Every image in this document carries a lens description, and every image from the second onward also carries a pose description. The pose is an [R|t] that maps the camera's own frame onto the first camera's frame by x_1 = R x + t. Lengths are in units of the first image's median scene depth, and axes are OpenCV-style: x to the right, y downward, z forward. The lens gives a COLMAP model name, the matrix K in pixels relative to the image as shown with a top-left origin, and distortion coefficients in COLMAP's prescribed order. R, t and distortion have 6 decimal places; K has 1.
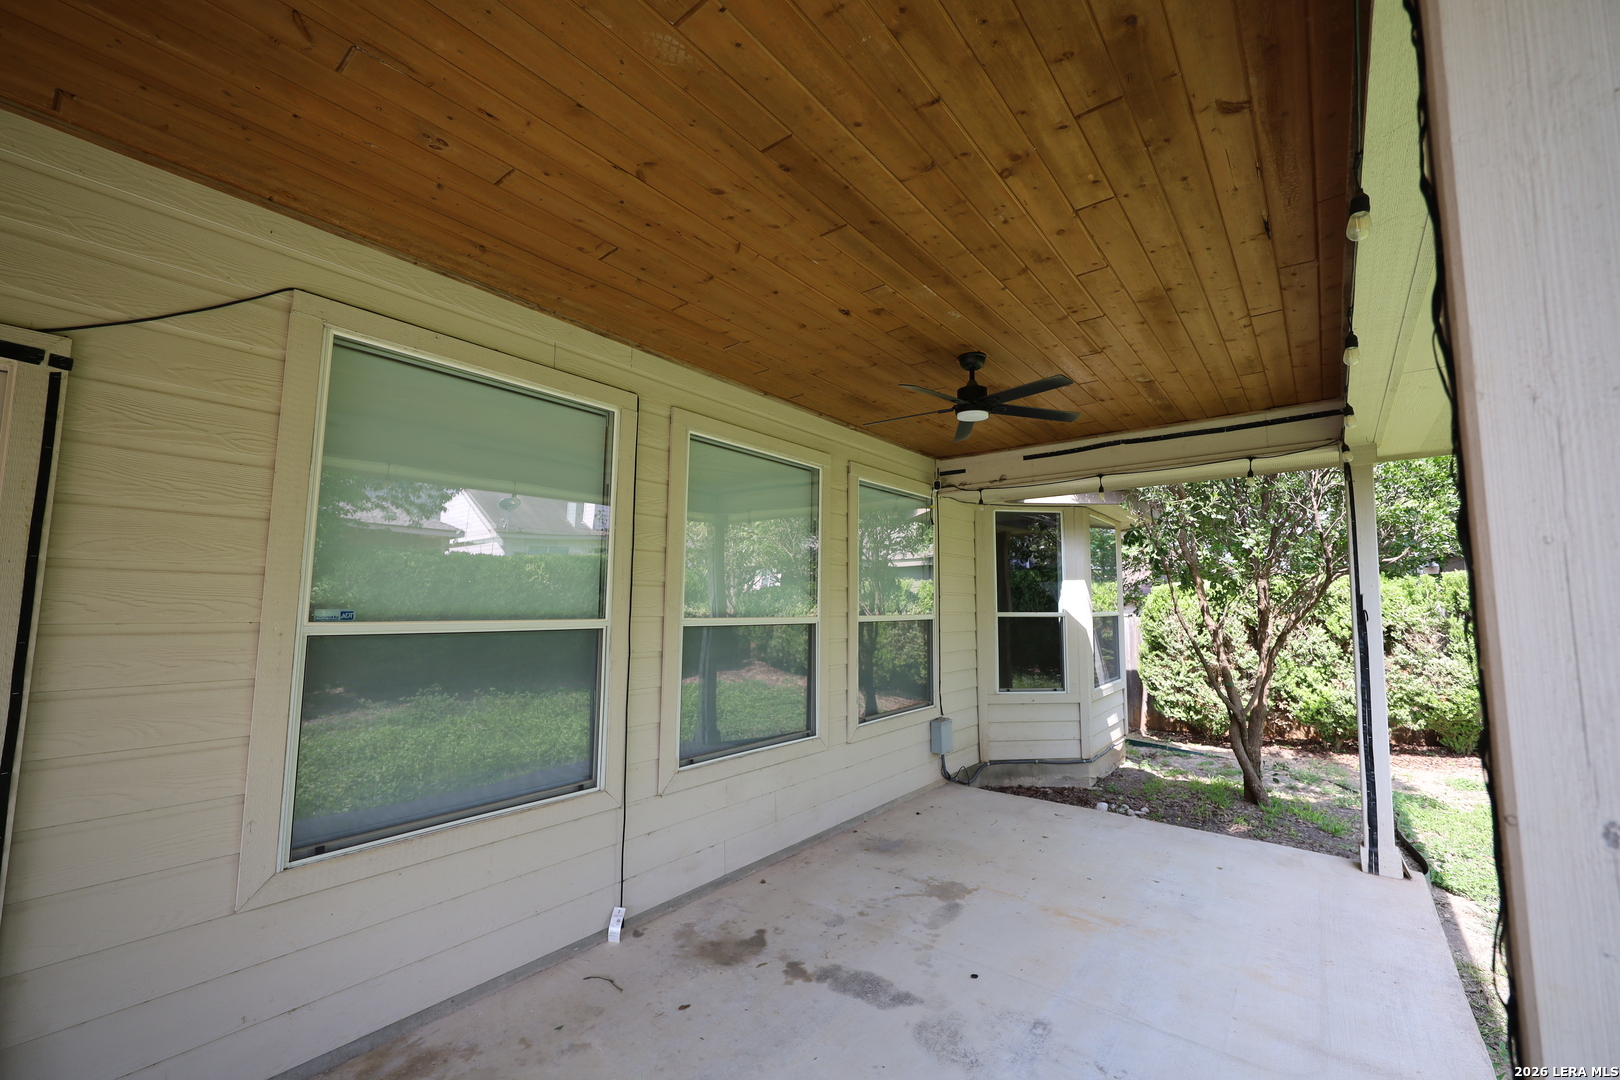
lens RADIAL K [[652.7, 0, 813.0], [0, 652.7, 536.1], [0, 0, 1]] dist [-0.001977, 0.000625]
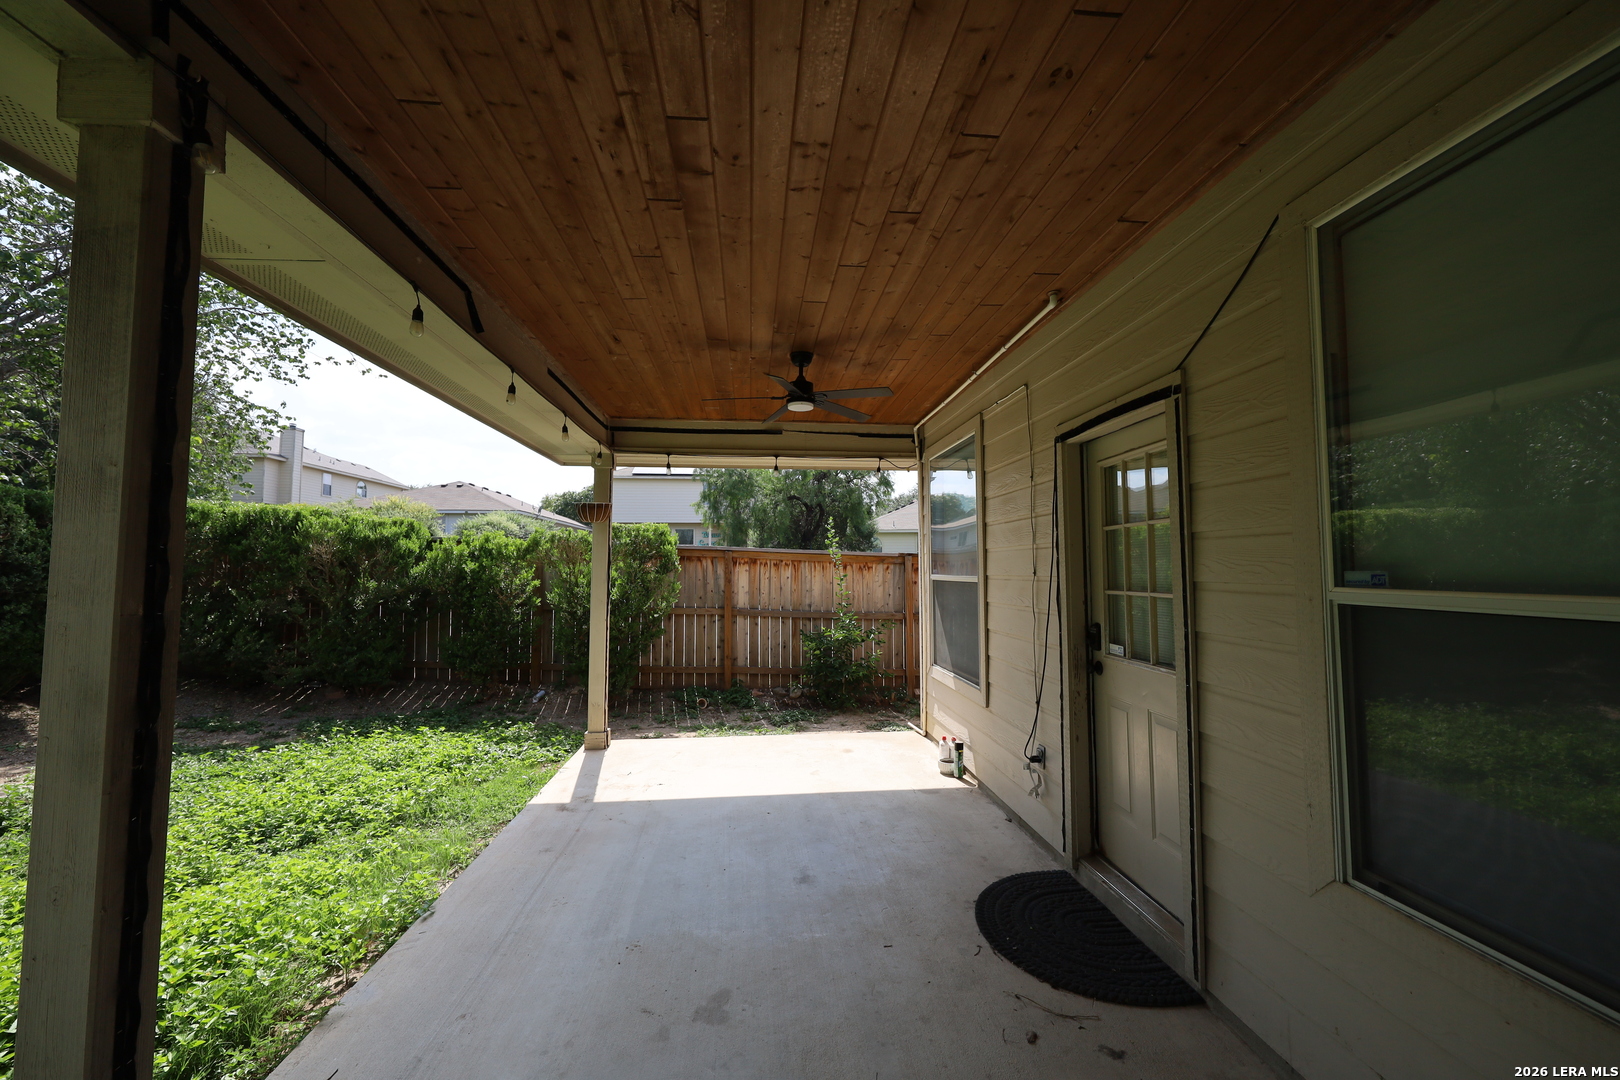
lens RADIAL K [[652.7, 0, 810.3], [0, 652.7, 534.3], [0, 0, 1]] dist [-0.001977, 0.000625]
pose [[-0.725275, -0.043263, -0.687099, 0.250921], [0.068959, 0.988439, -0.135027, 0.127130], [0.684997, -0.145313, -0.713907, 1.097303]]
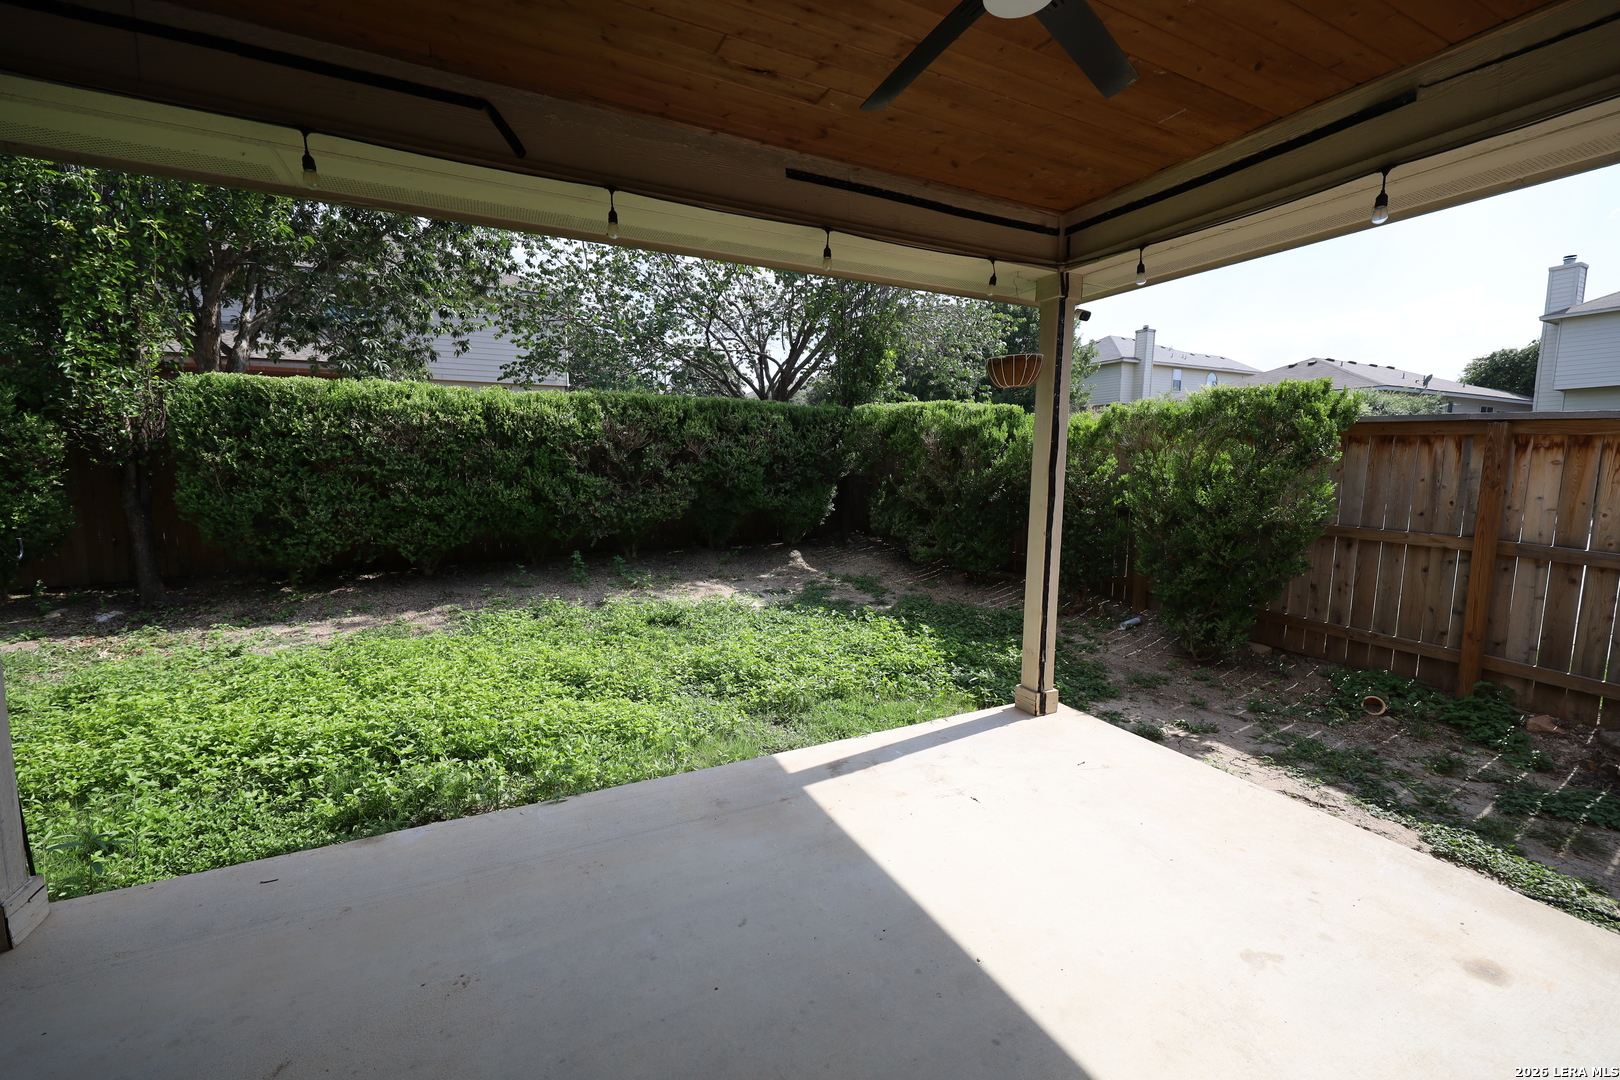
lens RADIAL K [[652.7, 0, 814.5], [0, 652.7, 536.5], [0, 0, 1]] dist [-0.001977, 0.000625]
pose [[-0.900884, -0.060182, 0.429867, -1.059190], [-0.056984, 0.998168, 0.020322, 0.069114], [-0.430302, -0.006188, -0.902664, 0.511044]]
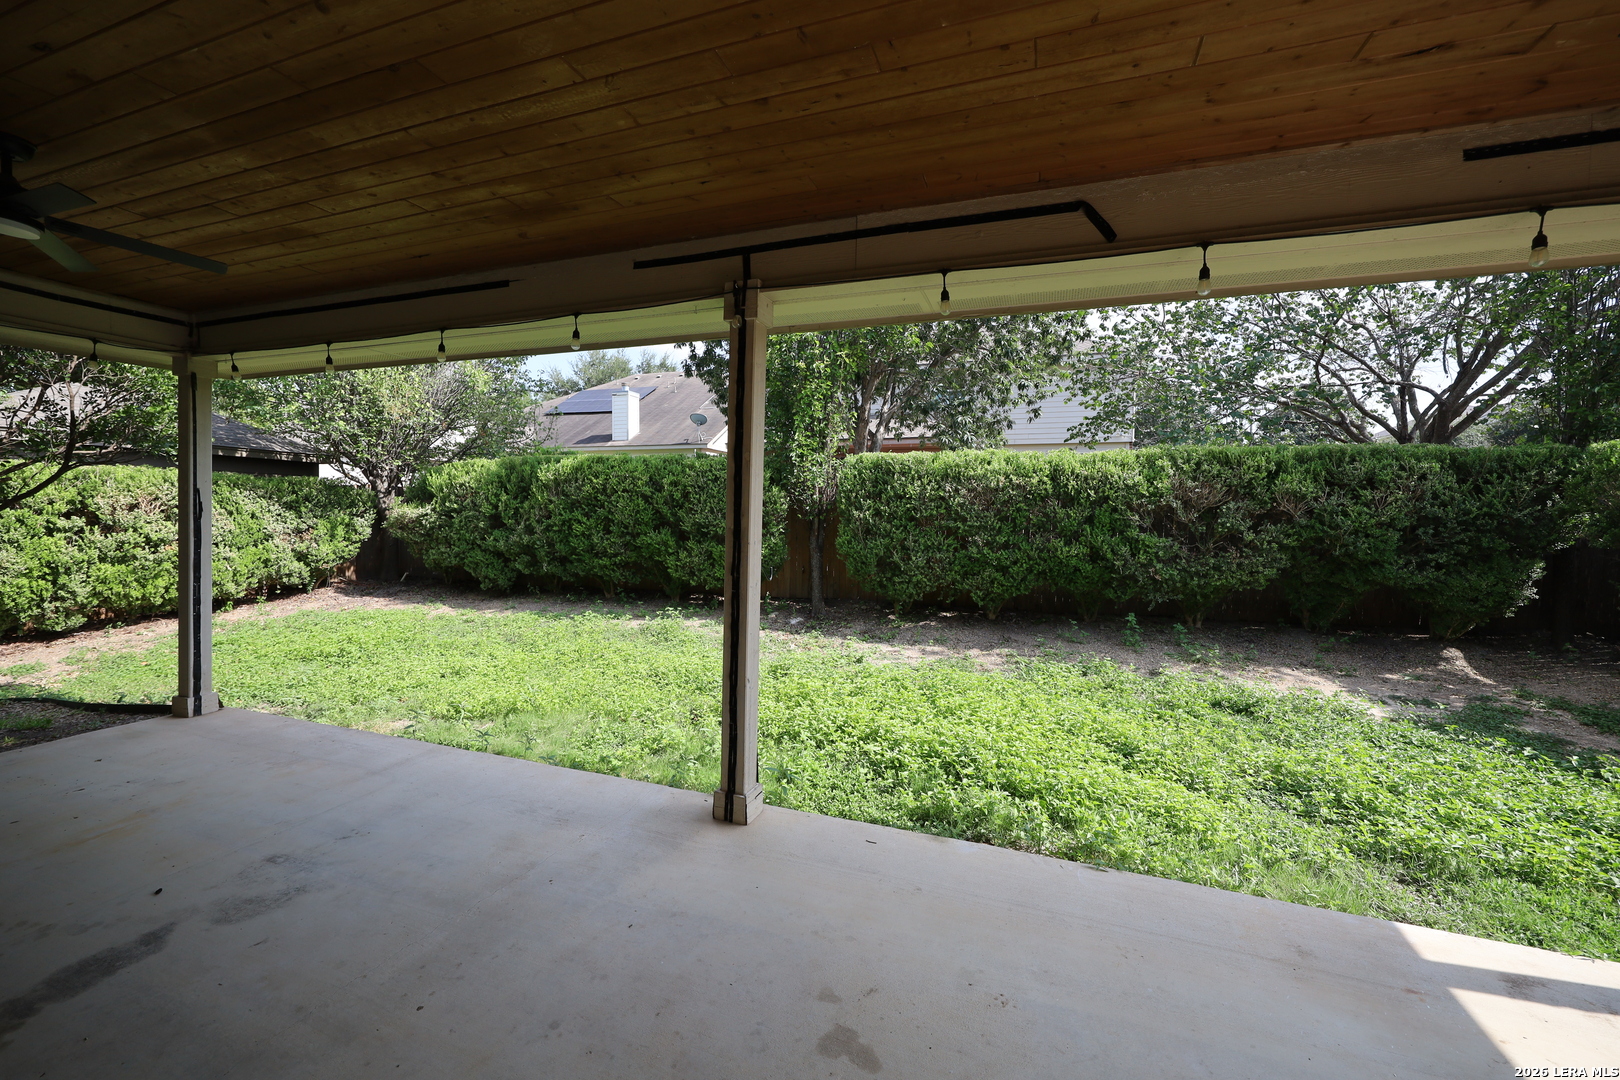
lens RADIAL K [[652.7, 0, 804.4], [0, 652.7, 541.7], [0, 0, 1]] dist [-0.001977, 0.000625]
pose [[-0.300505, -0.053741, 0.952265, -1.079226], [-0.117374, 0.992906, 0.018995, 0.058786], [-0.946531, -0.106063, -0.304681, 0.554579]]
